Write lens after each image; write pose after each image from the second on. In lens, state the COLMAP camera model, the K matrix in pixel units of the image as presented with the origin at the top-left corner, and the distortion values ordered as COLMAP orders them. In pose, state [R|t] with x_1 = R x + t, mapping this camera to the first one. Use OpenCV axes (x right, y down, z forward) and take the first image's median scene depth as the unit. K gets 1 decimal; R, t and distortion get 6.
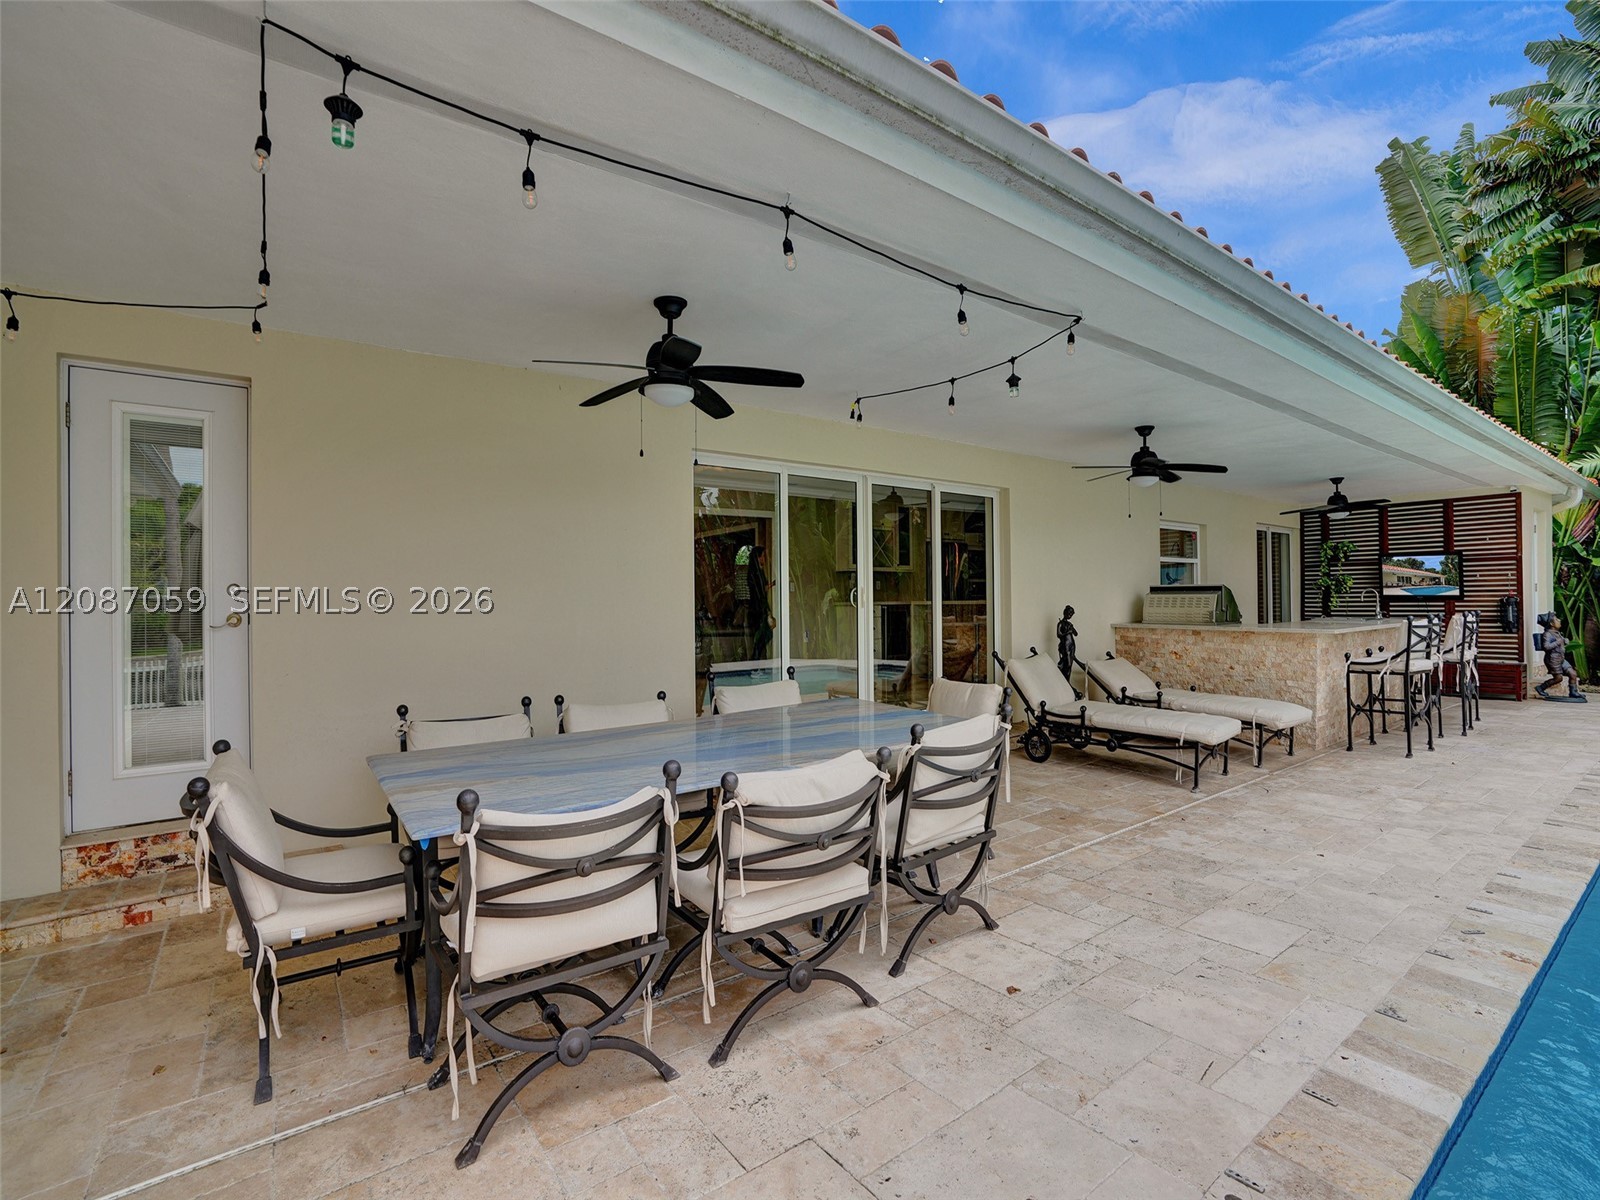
lens RADIAL K [[746.7, 0, 809.5], [0, 746.7, 602.7], [0, 0, 1]] dist [-0.052210, 0.018450]
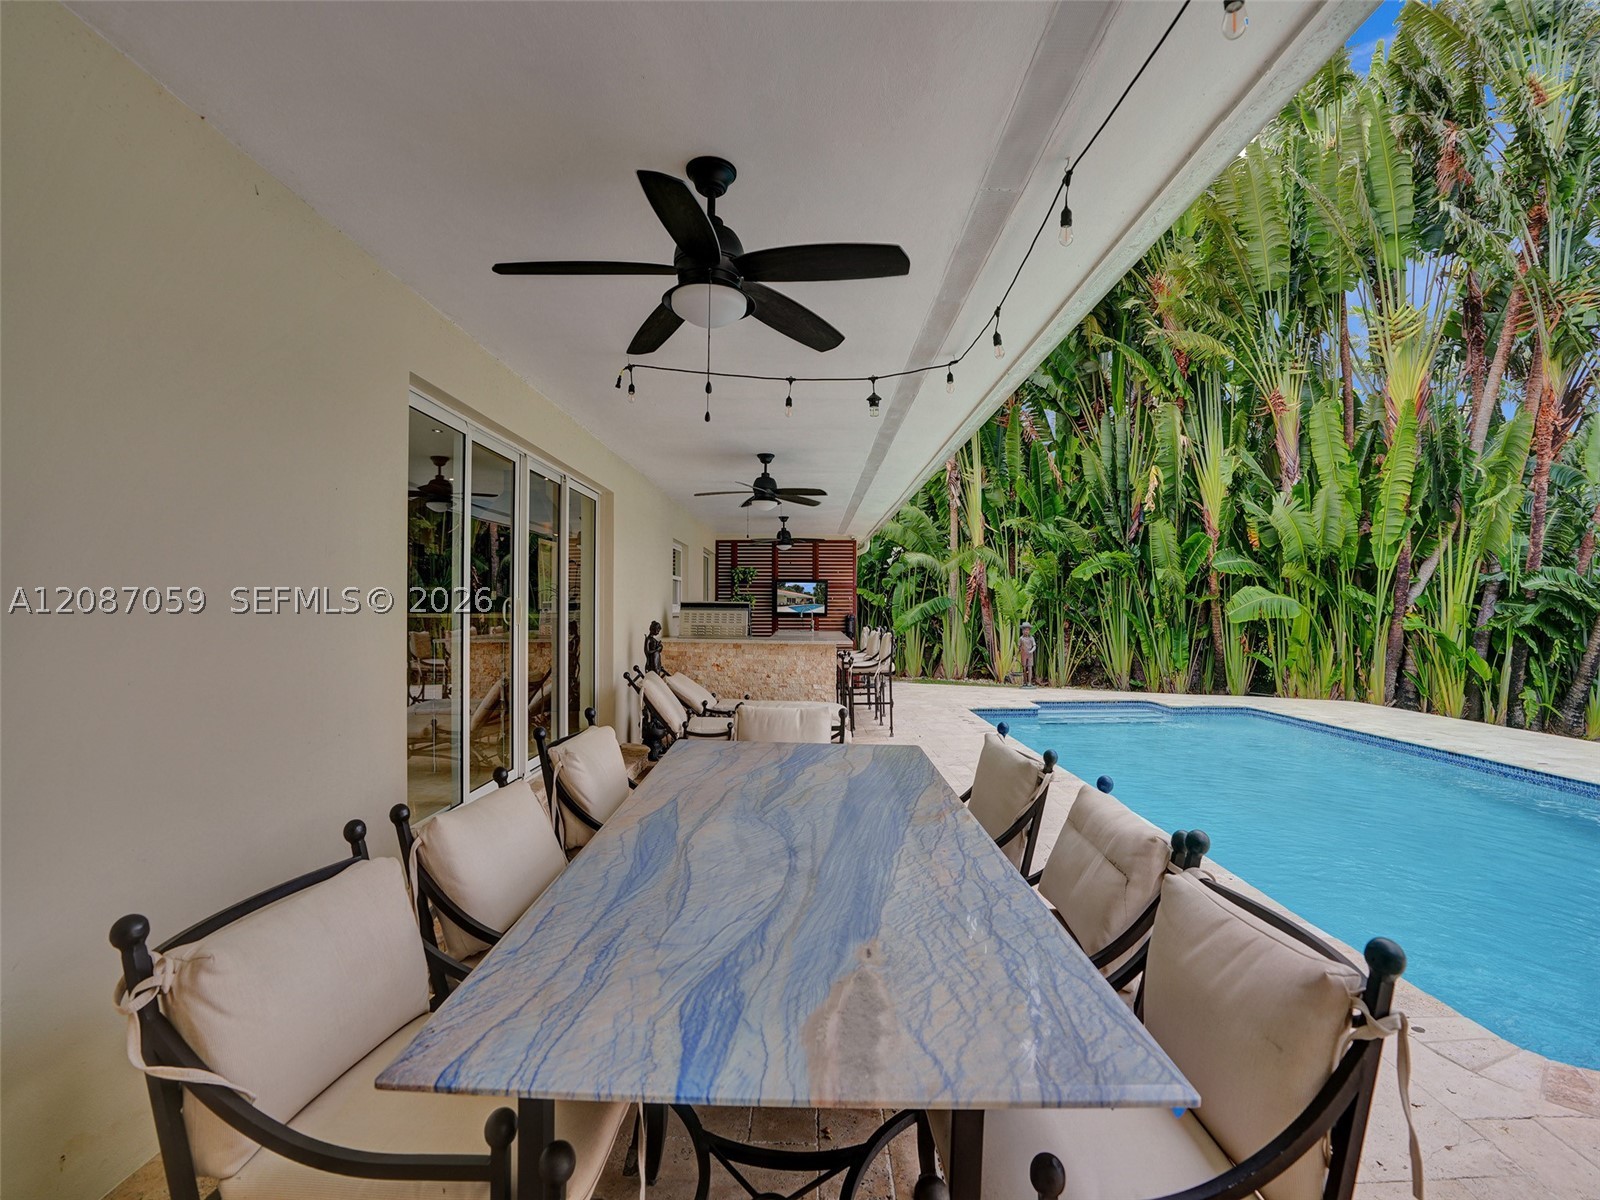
lens RADIAL K [[746.7, 0, 810.5], [0, 746.7, 595.7], [0, 0, 1]] dist [-0.052210, 0.018450]
pose [[0.597060, 0.028074, 0.801706, -0.306190], [-0.009197, 0.999561, -0.028153, -0.003924], [-0.802144, 0.009436, 0.597056, 0.253751]]
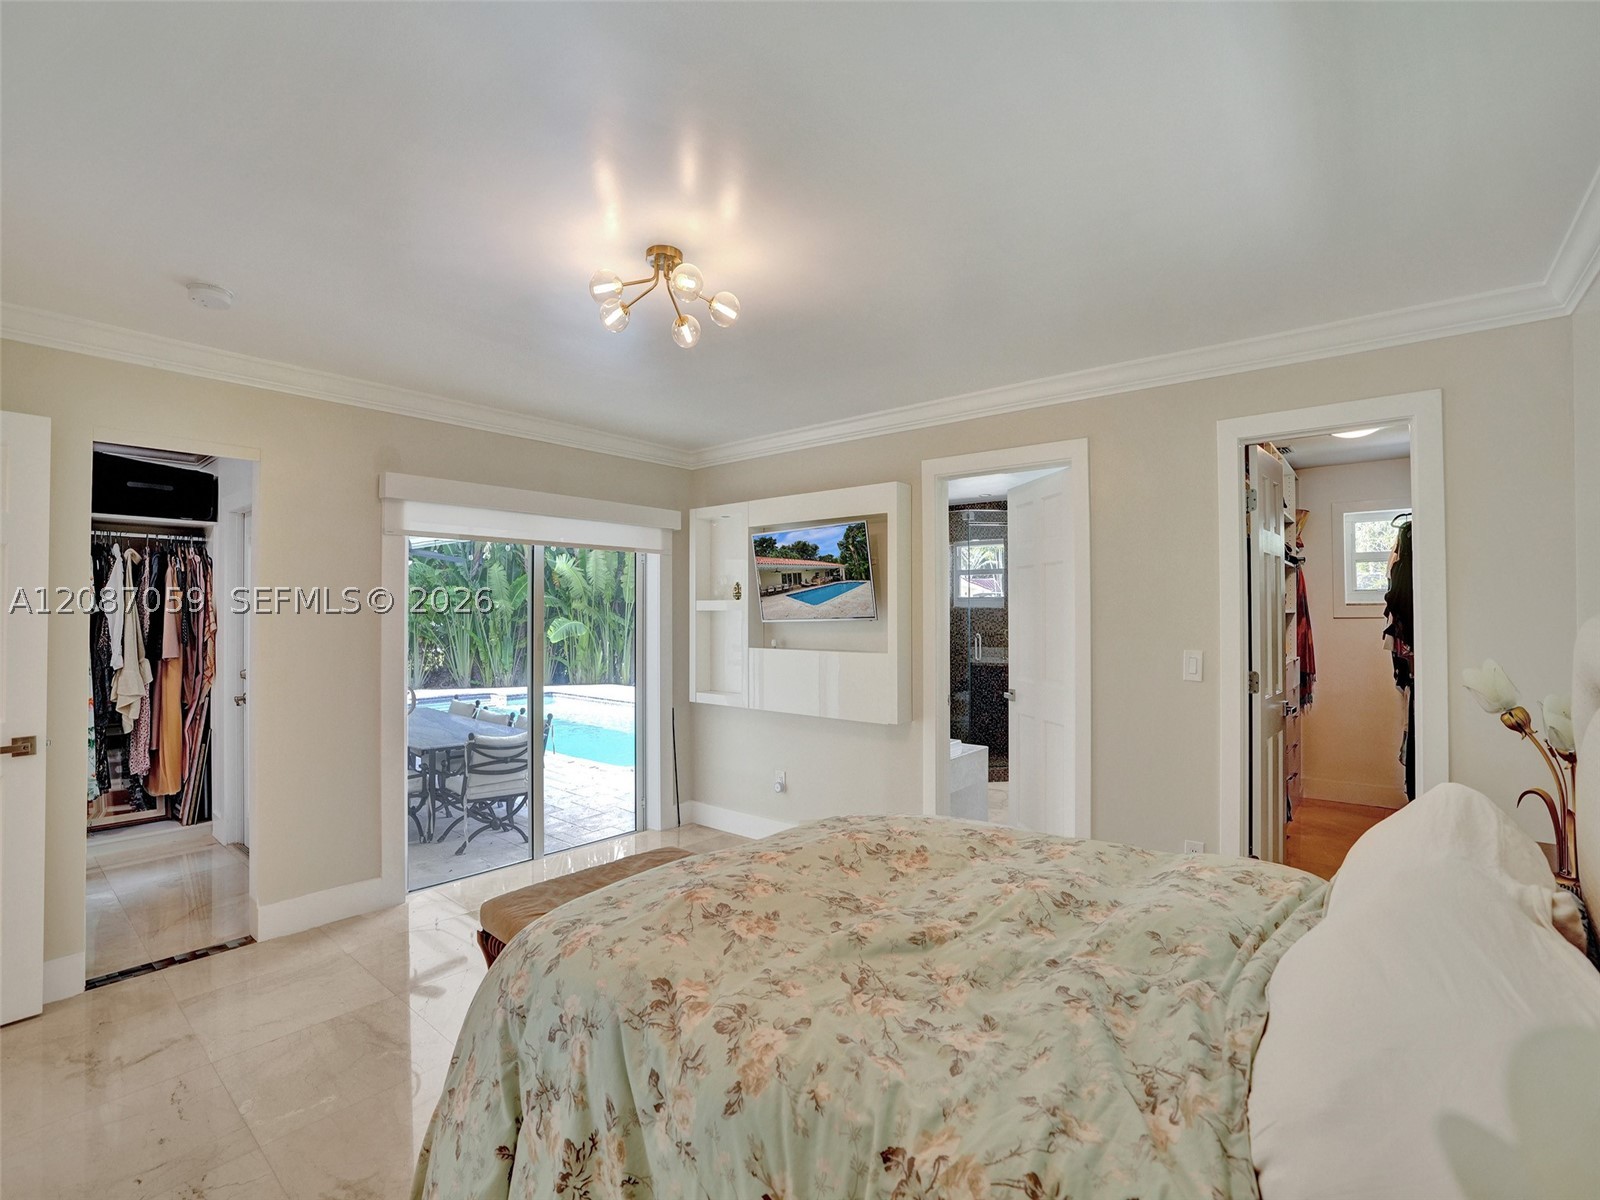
lens RADIAL K [[746.7, 0, 812.1], [0, 746.7, 603.3], [0, 0, 1]] dist [-0.052210, 0.018450]
pose [[-0.232881, 0.022473, 0.972246, -1.152717], [0.003625, 0.999746, -0.022240, -0.061736], [-0.972498, -0.001654, -0.232904, 0.170144]]
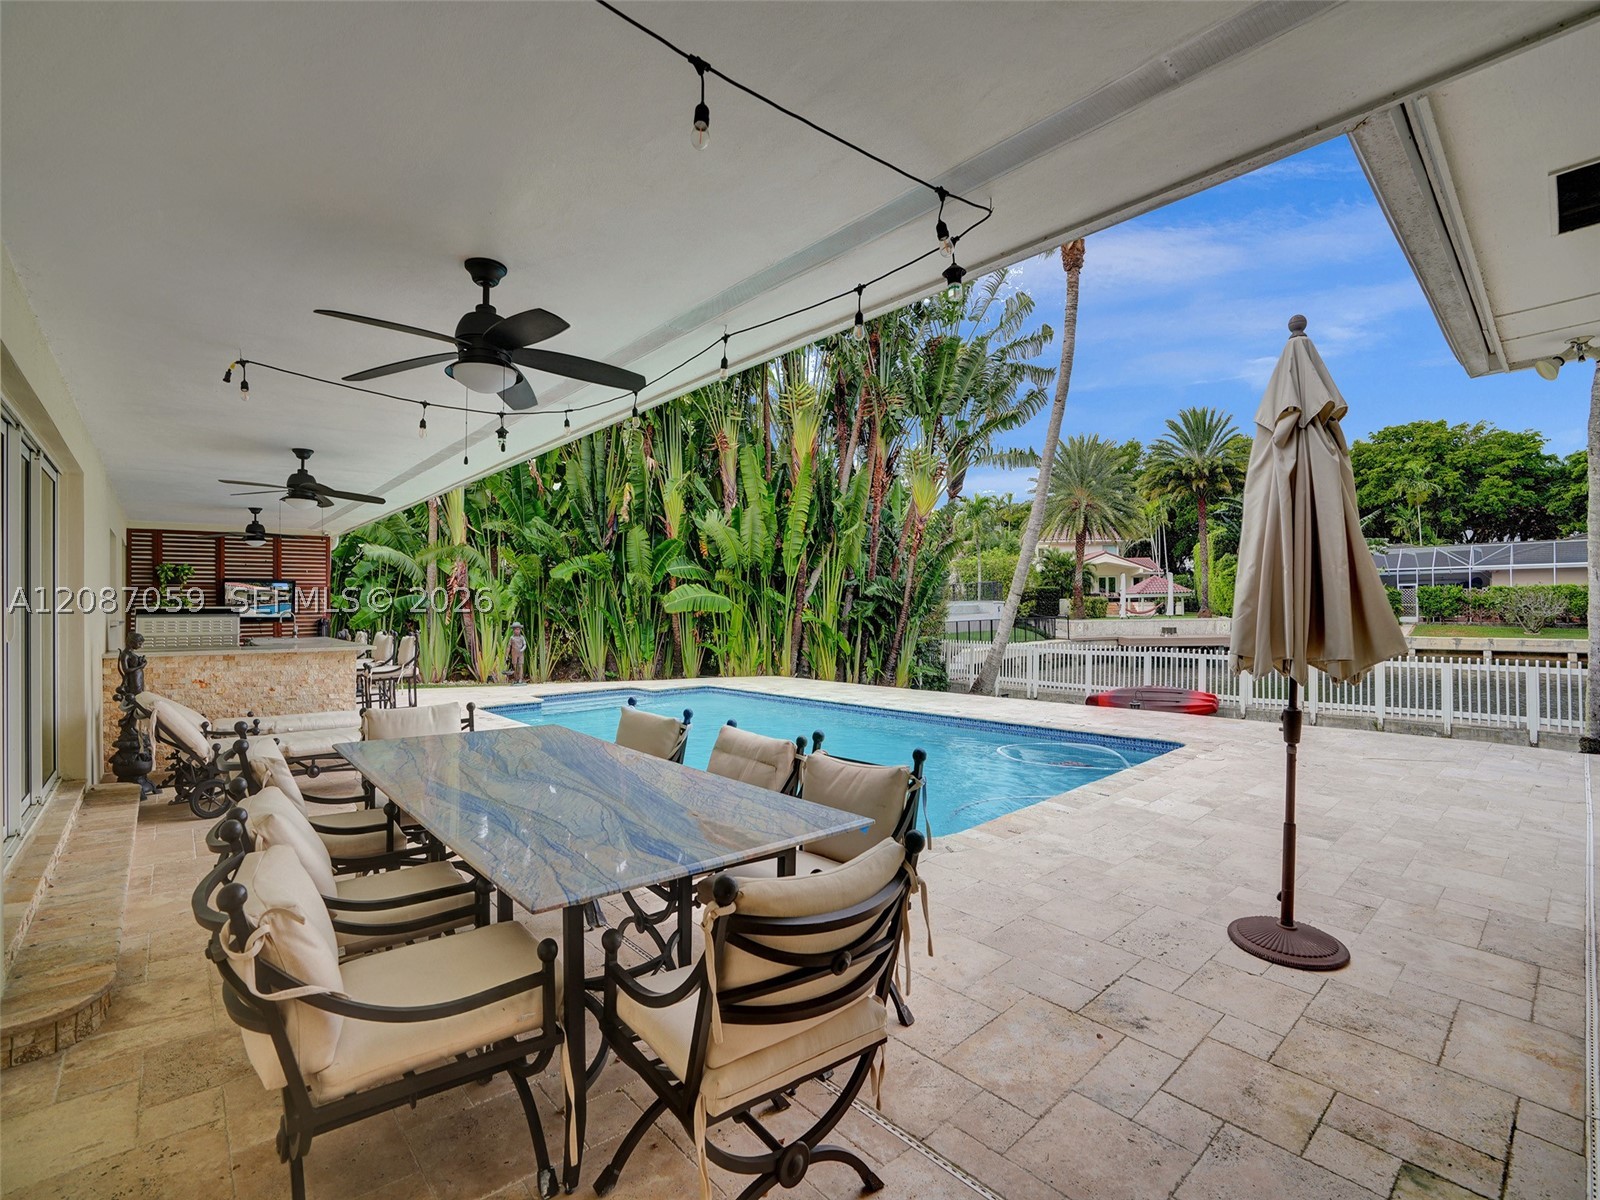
lens RADIAL K [[746.7, 0, 808.0], [0, 746.7, 598.4], [0, 0, 1]] dist [-0.052210, 0.018450]
pose [[-0.081926, 0.021883, 0.996398, -0.483944], [0.013168, 0.999695, -0.020873, -0.006435], [-0.996551, 0.011410, -0.082190, 0.334739]]
